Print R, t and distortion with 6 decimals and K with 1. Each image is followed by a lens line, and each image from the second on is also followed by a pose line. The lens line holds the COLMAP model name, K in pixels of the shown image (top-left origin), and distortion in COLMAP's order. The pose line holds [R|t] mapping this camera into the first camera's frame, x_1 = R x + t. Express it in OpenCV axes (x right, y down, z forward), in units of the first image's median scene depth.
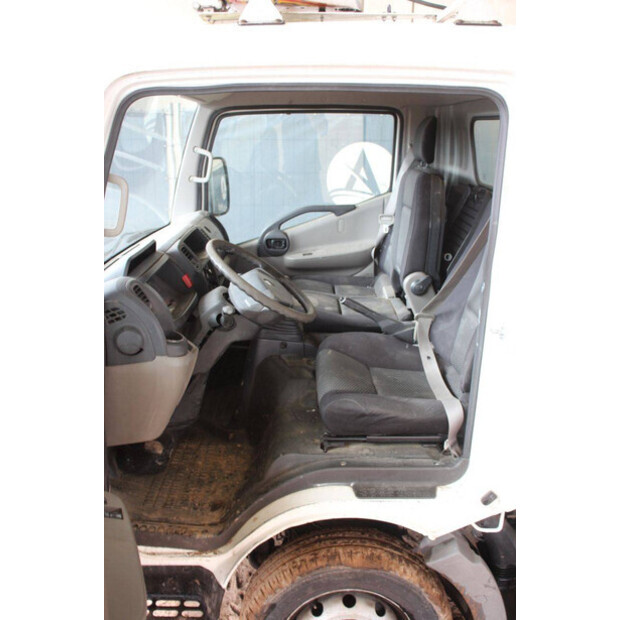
lens RADIAL K [[674.2, 0, 310.0], [0, 674.2, 310.0], [0, 0, 1]] dist [-0.030065, -0.005189]
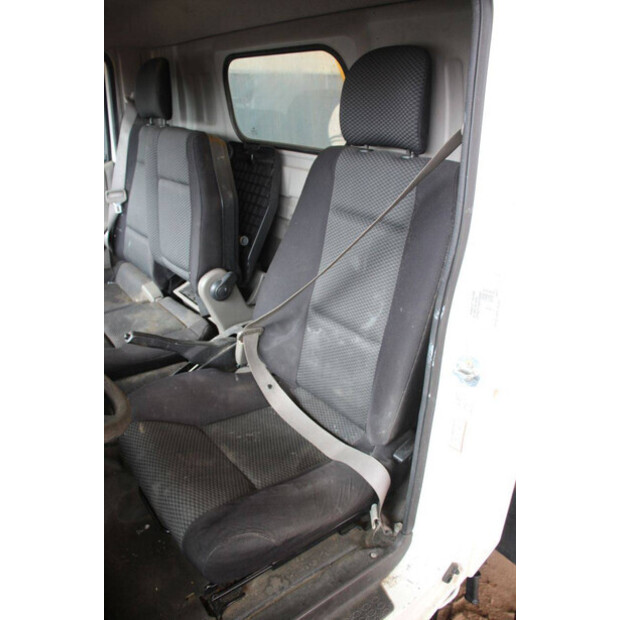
lens RADIAL K [[503.3, 0, 310.0], [0, 503.3, 310.0], [0, 0, 1]] dist [-0.107072, 0.006167]
pose [[0.805372, -0.246251, 0.539200, -0.048600], [0.163129, 0.966578, 0.197778, -0.083364], [-0.569882, -0.071325, 0.818625, 0.392342]]
